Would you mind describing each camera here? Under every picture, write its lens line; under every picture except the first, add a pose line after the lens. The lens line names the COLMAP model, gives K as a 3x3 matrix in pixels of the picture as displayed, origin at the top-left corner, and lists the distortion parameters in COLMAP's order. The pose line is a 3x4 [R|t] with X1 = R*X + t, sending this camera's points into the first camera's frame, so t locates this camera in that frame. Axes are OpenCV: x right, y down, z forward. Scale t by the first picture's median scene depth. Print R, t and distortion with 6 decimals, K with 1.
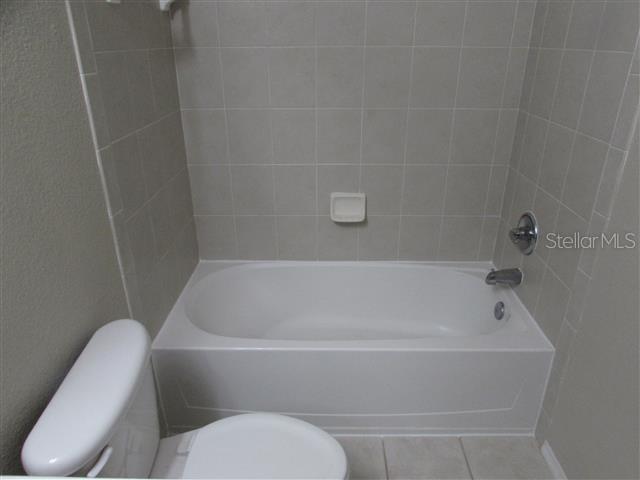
lens RADIAL K [[445.4, 0, 322.1], [0, 445.4, 244.4], [0, 0, 1]] dist [-0.086631, 0.075590]
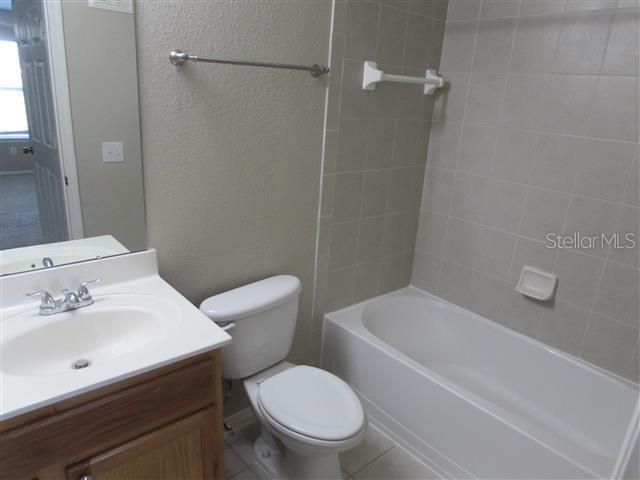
lens RADIAL K [[445.4, 0, 322.1], [0, 445.4, 244.4], [0, 0, 1]] dist [-0.086631, 0.075590]
pose [[0.658440, 0.277523, -0.699598, 0.417600], [-0.370828, 0.928501, 0.019314, -0.003186], [0.654937, 0.246713, 0.714275, -0.069463]]
